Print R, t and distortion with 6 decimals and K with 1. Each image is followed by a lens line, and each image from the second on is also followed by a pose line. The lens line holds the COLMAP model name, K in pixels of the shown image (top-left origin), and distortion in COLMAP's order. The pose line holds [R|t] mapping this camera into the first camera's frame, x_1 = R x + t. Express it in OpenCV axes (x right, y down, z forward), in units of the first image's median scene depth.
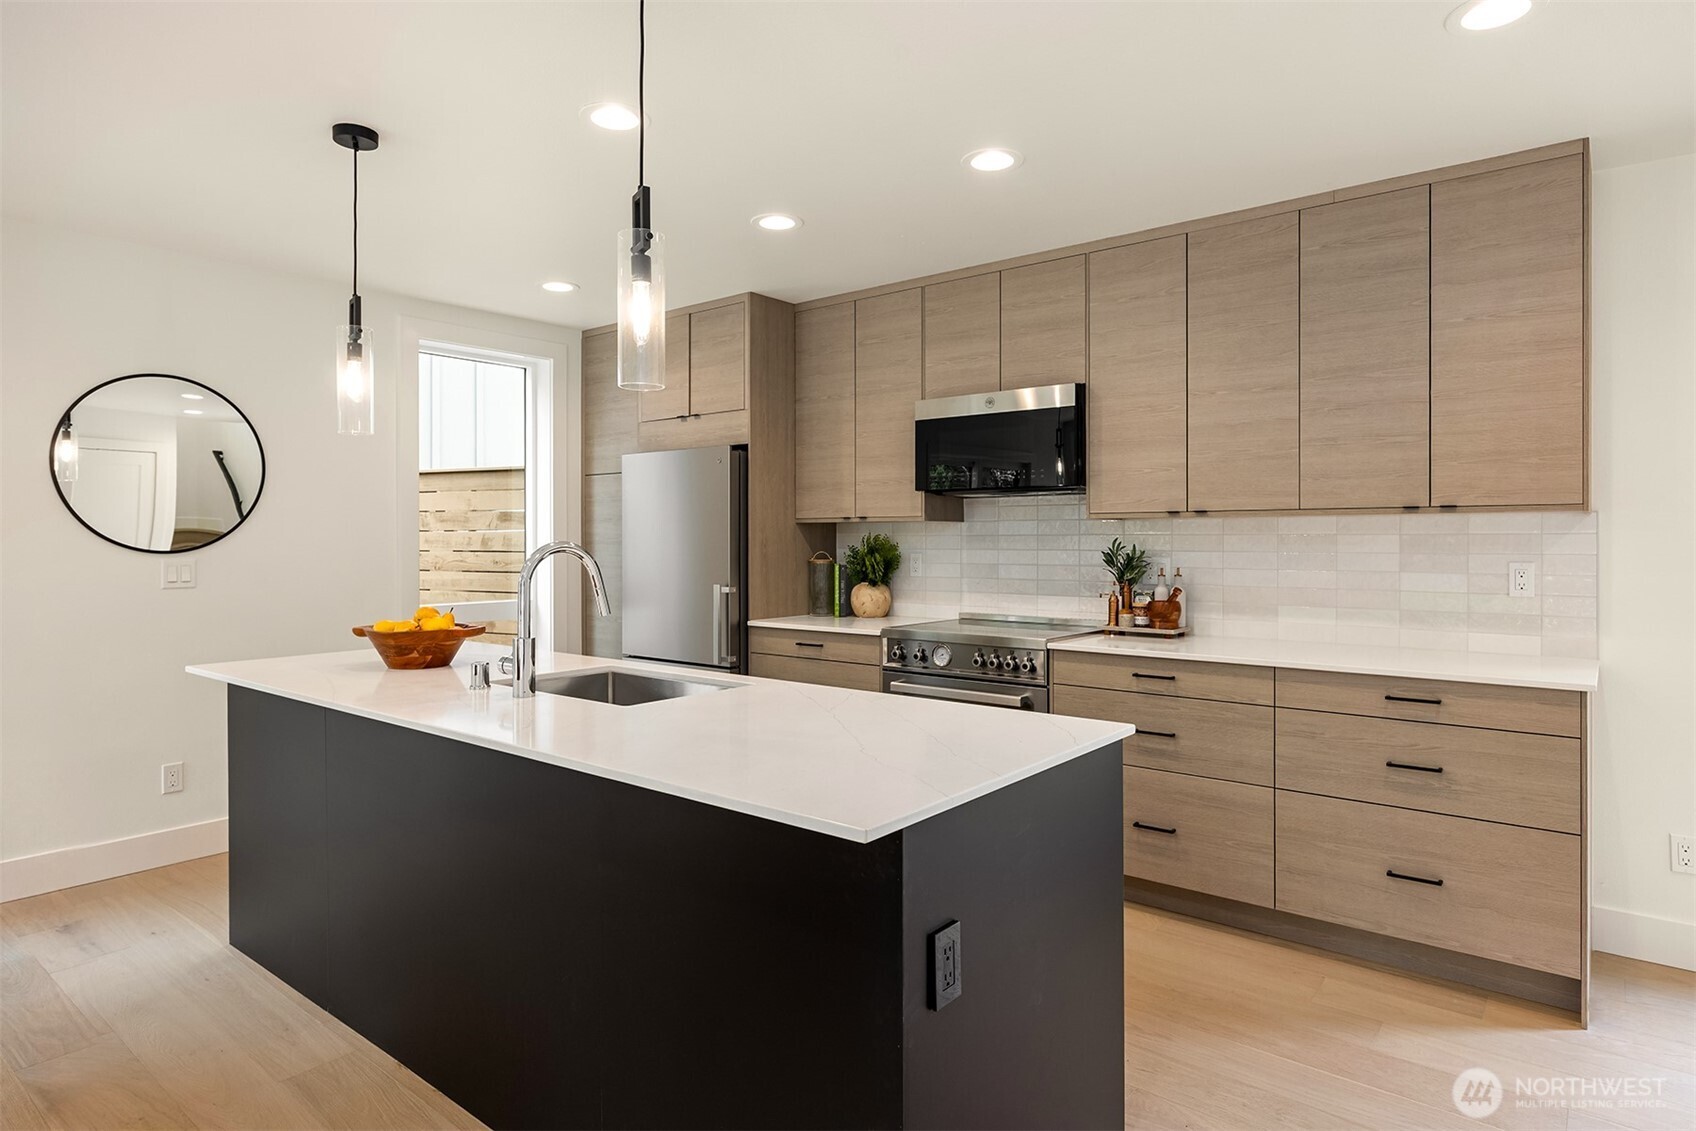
lens RADIAL K [[966.2, 0, 848.0], [0, 966.2, 565.5], [0, 0, 1]] dist [0.000039, 0.000139]
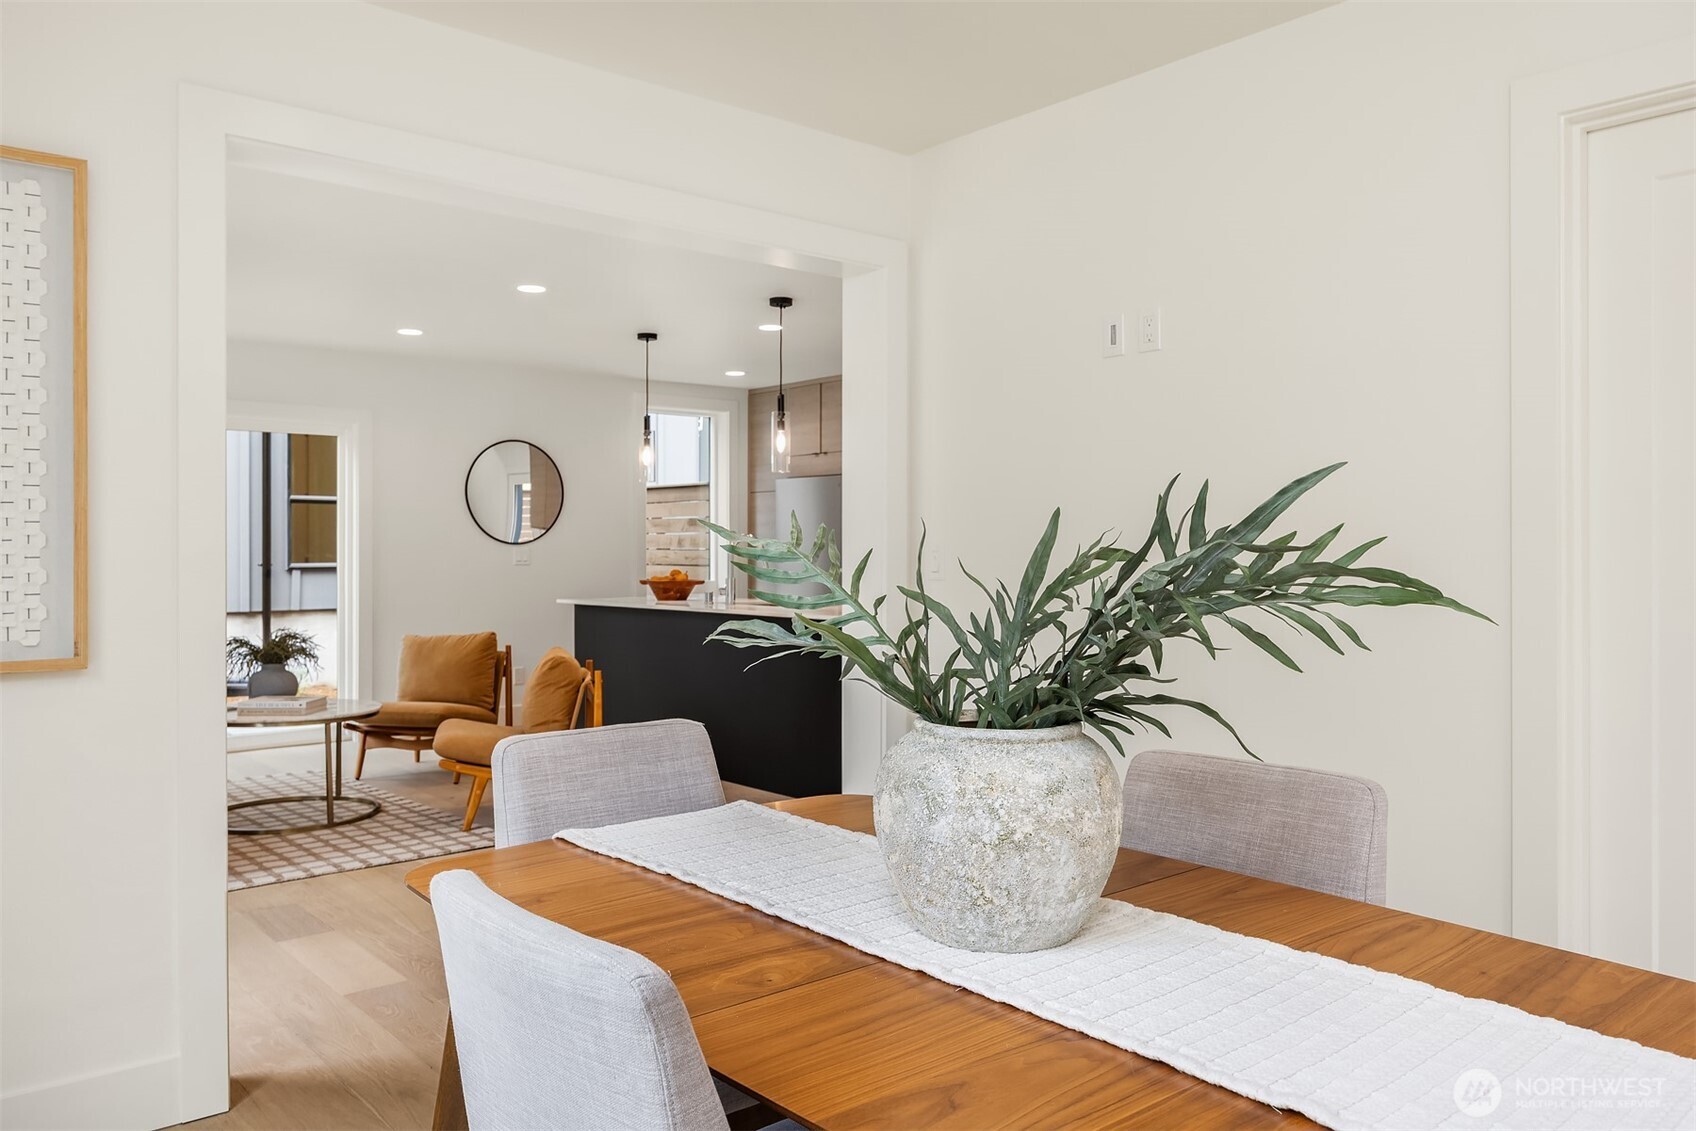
lens RADIAL K [[1236.2, 0, 848.0], [0, 1236.2, 565.5], [0, 0, 1]] dist [0.000301, -0.000018]
pose [[0.984778, 0.002671, -0.173797, 0.236433], [-0.004865, 0.999914, -0.012198, 0.044159], [0.173749, 0.012858, 0.984706, -0.973197]]
